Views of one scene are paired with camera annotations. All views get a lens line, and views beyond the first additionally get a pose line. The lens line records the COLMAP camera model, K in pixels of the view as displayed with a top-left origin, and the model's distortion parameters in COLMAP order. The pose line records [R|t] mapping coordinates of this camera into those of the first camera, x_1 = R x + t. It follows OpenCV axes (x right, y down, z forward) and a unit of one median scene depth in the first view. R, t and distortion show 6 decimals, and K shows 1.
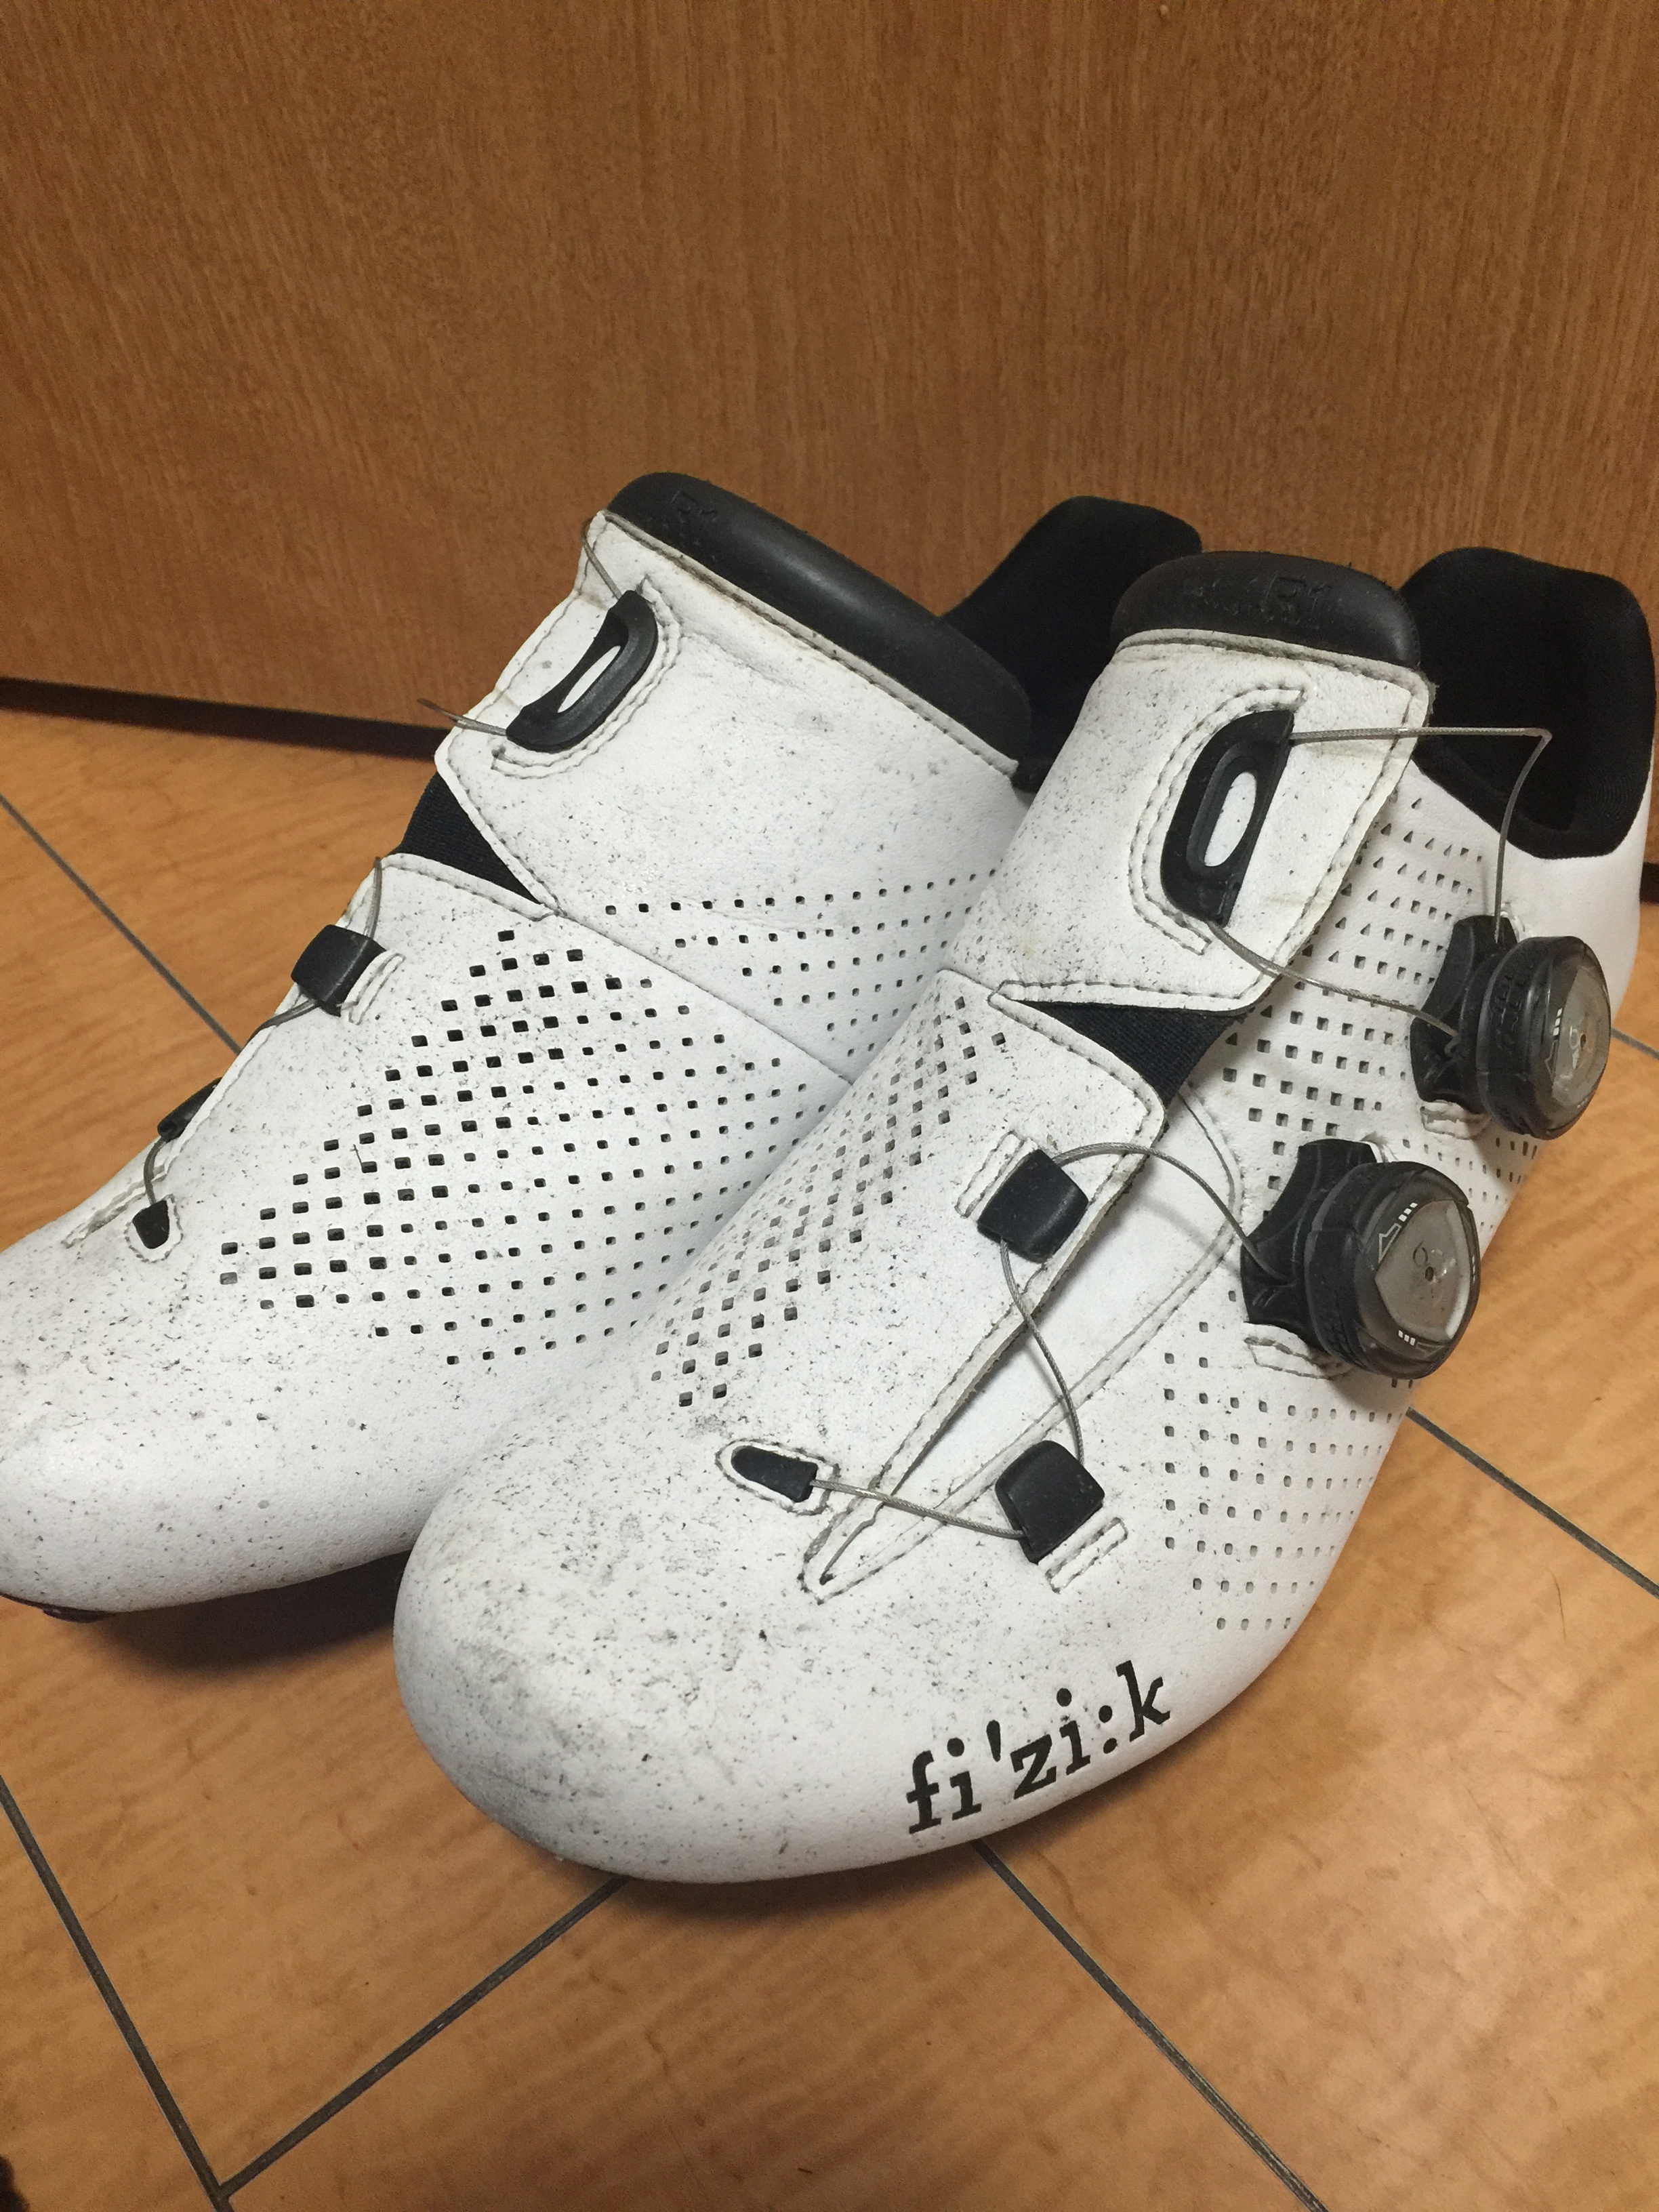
lens RADIAL K [[1914.9, 0, 831.4], [0, 1914.9, 1108.9], [0, 0, 1]] dist [0.093392, -0.141129]
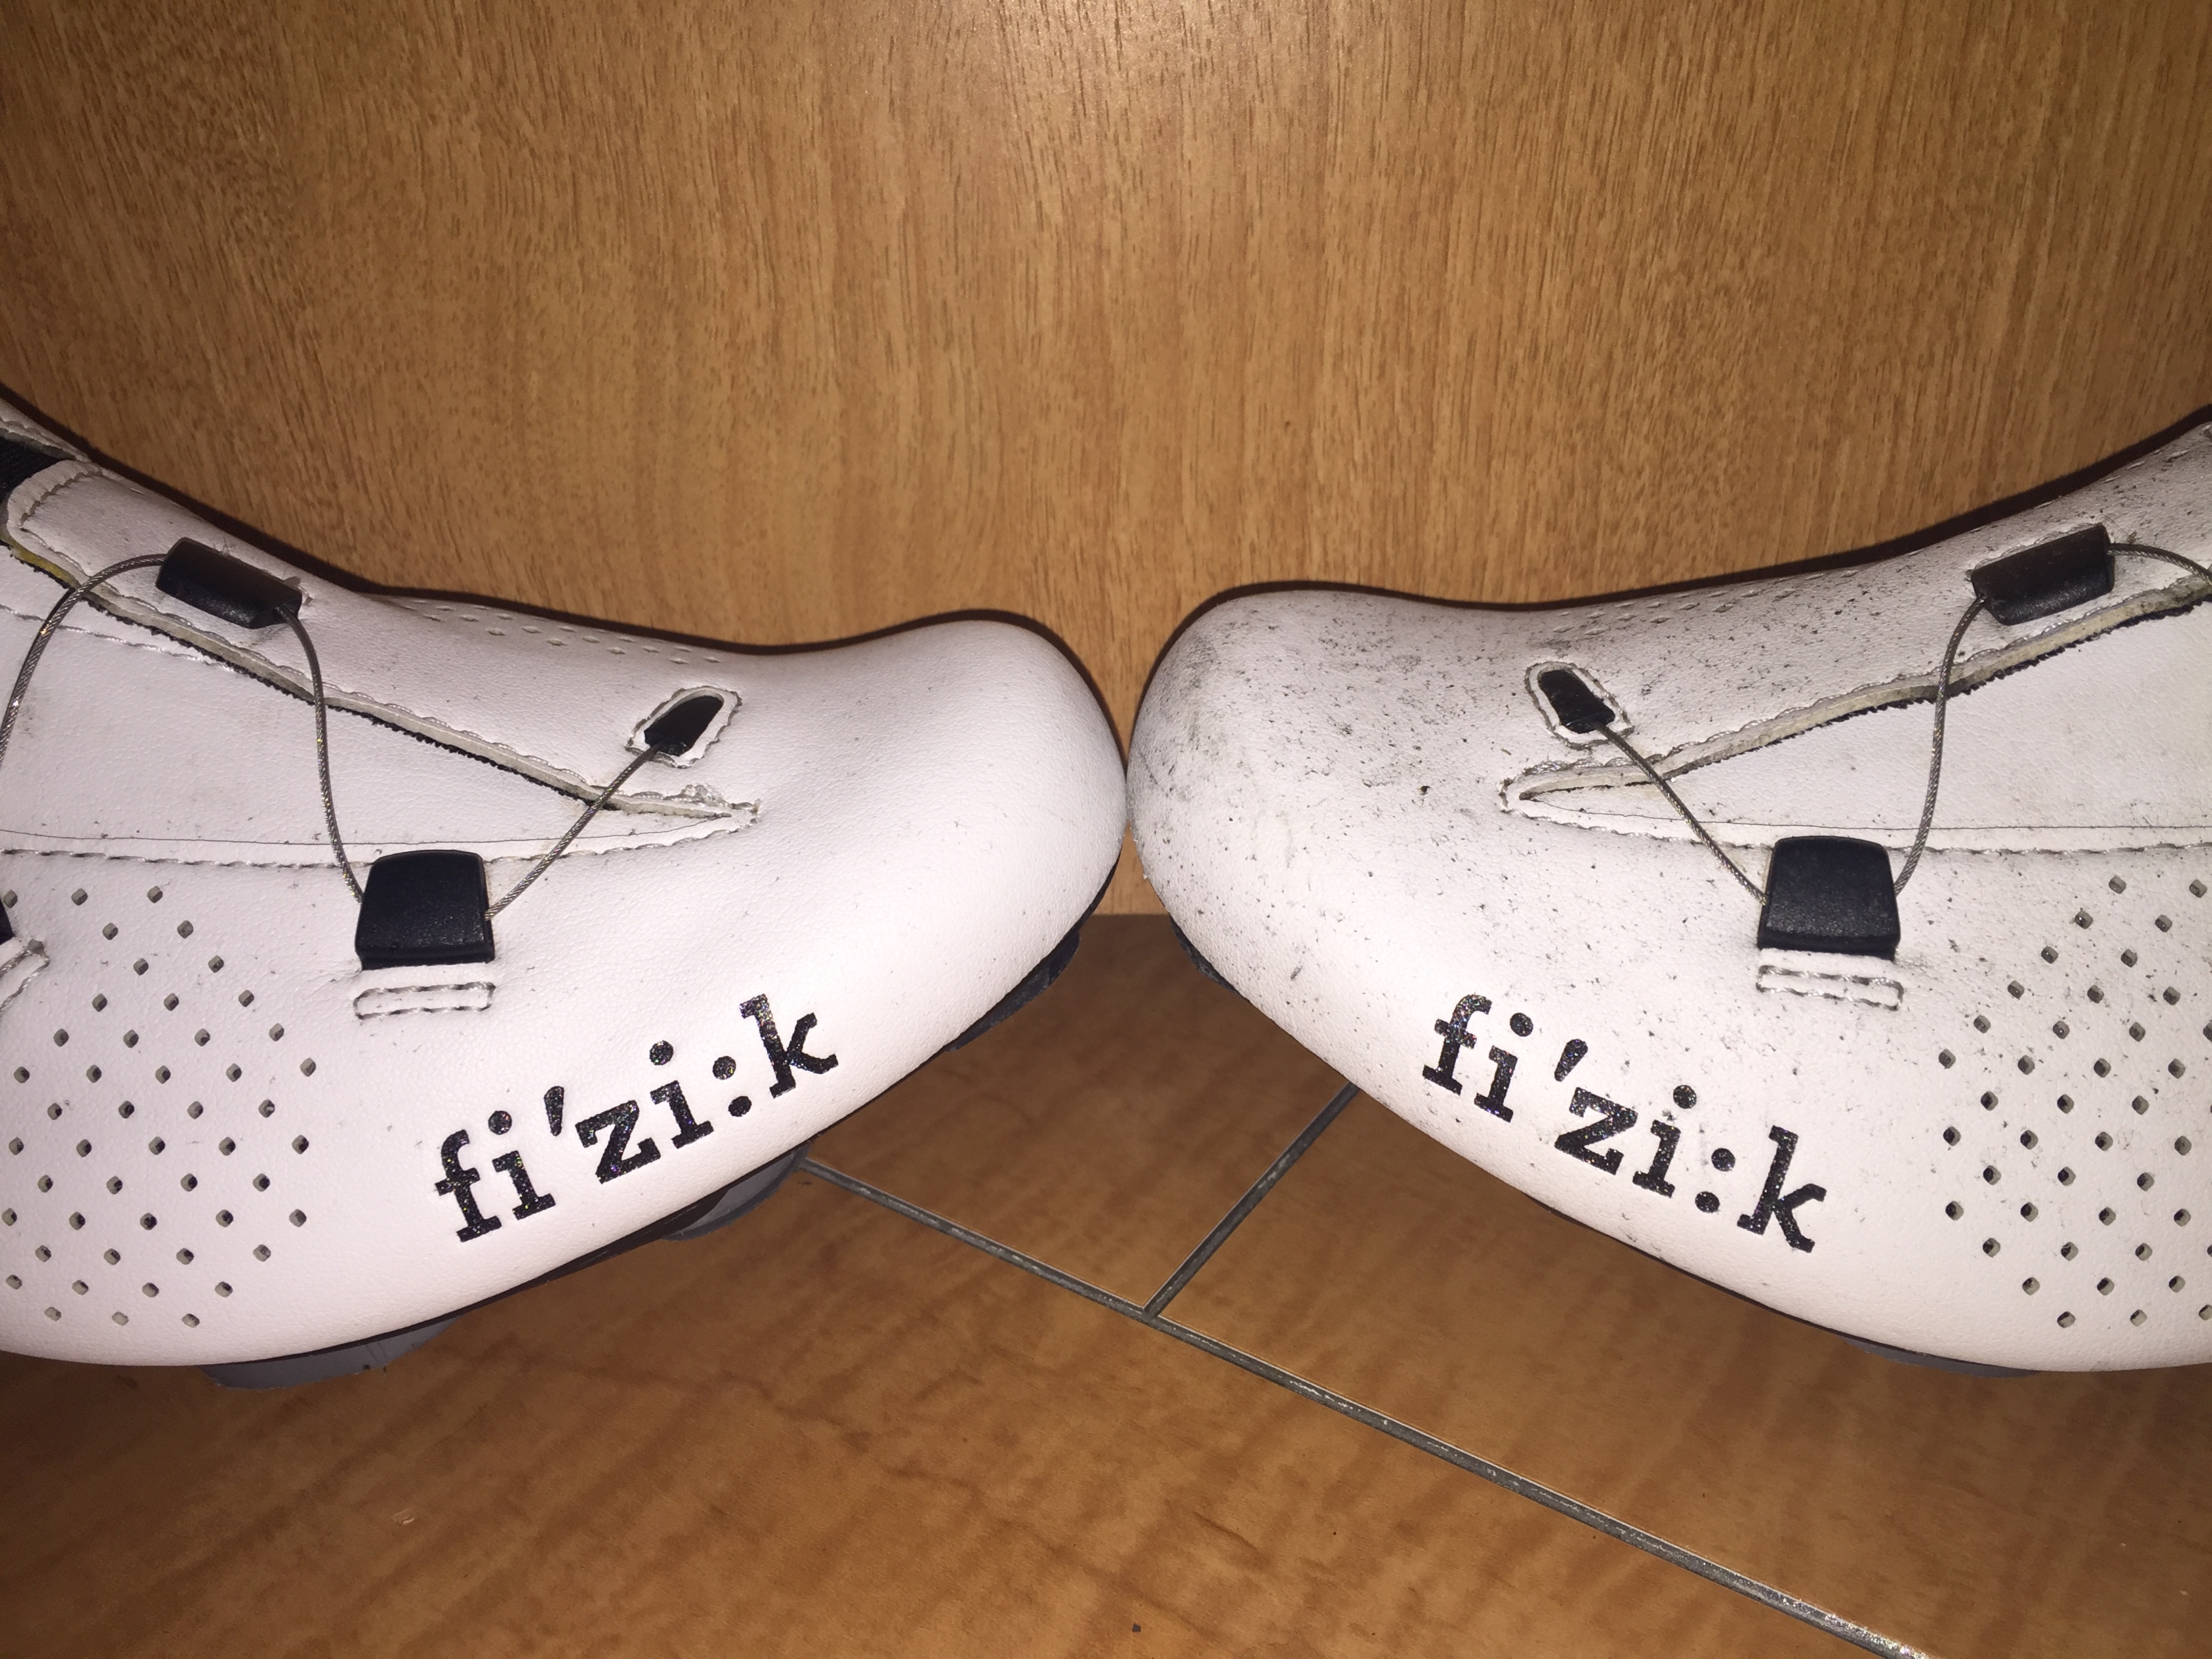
lens RADIAL K [[1920.8, 0, 1110.7], [0, 1920.8, 824.5], [0, 0, 1]] dist [0.081636, -0.130705]
pose [[0.952353, -0.091497, 0.290951, -0.160141], [0.164019, 0.957900, -0.235638, -0.059833], [-0.257142, 0.272132, 0.927266, 0.503412]]
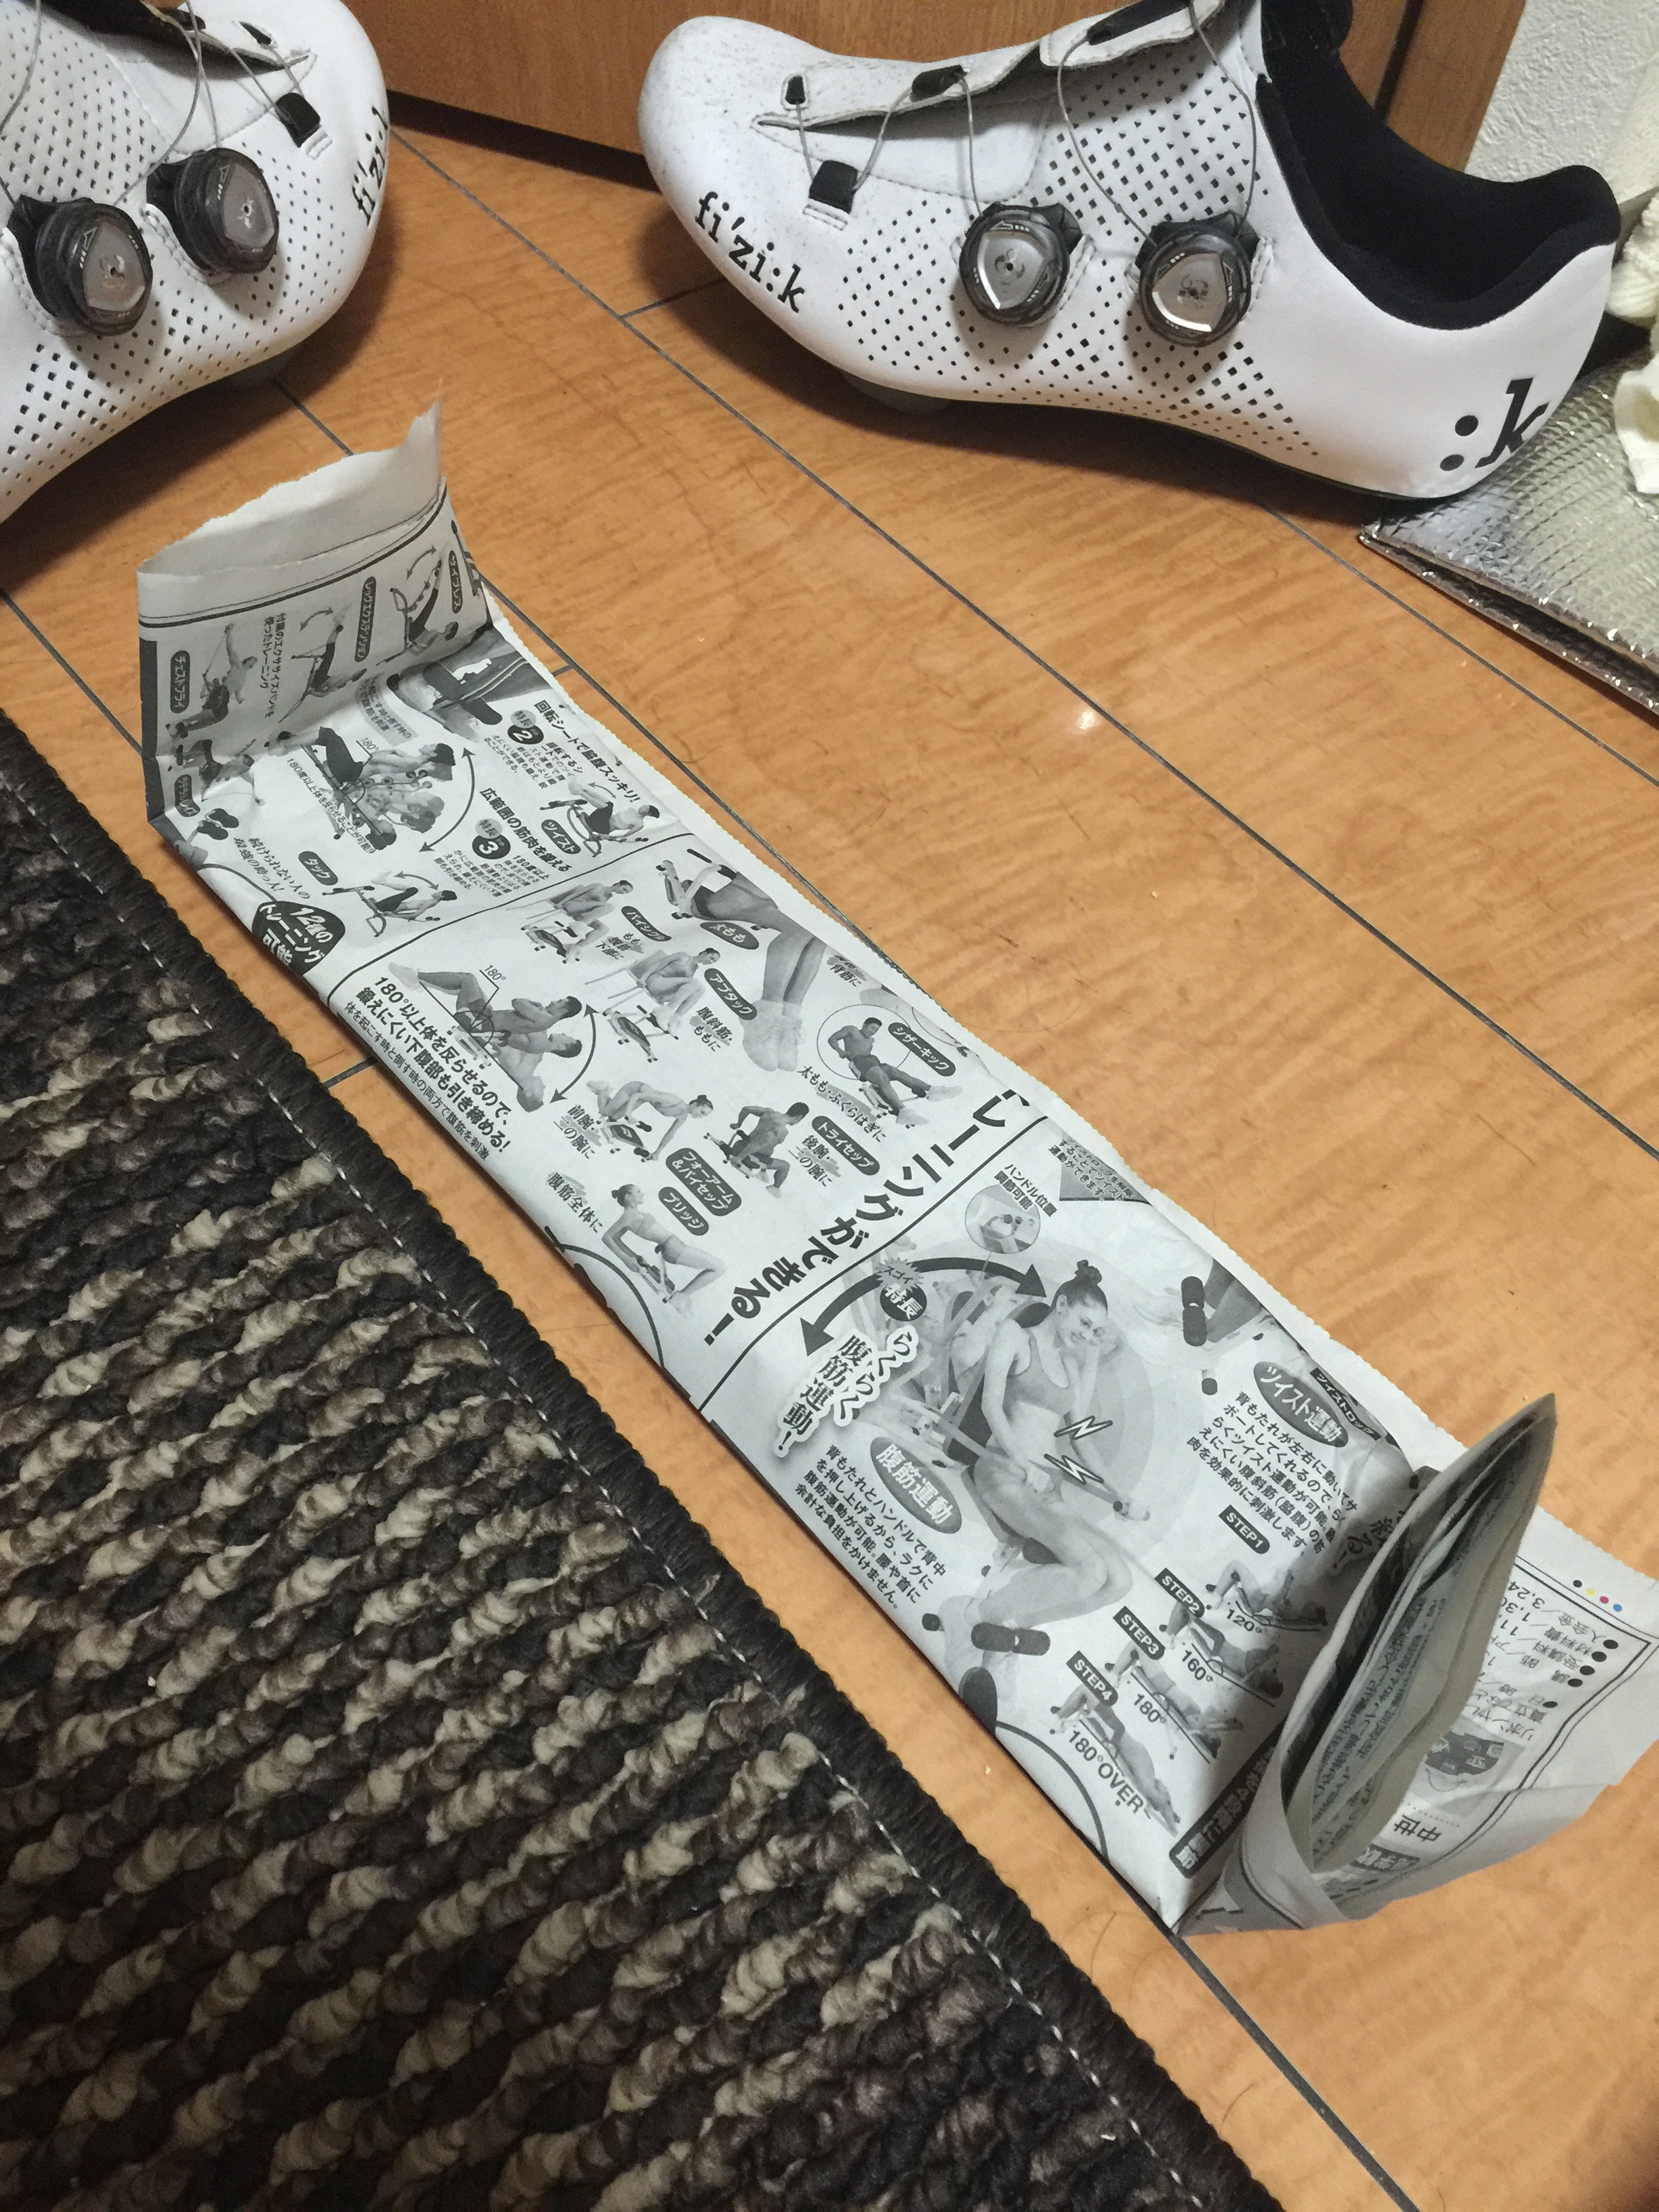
lens RADIAL K [[1914.9, 0, 831.4], [0, 1914.9, 1108.9], [0, 0, 1]] dist [0.093392, -0.141129]
pose [[0.983789, 0.087131, 0.156741, -0.001711], [-0.114086, 0.978441, 0.172156, 0.304147], [-0.138362, -0.187248, 0.972520, -0.635448]]
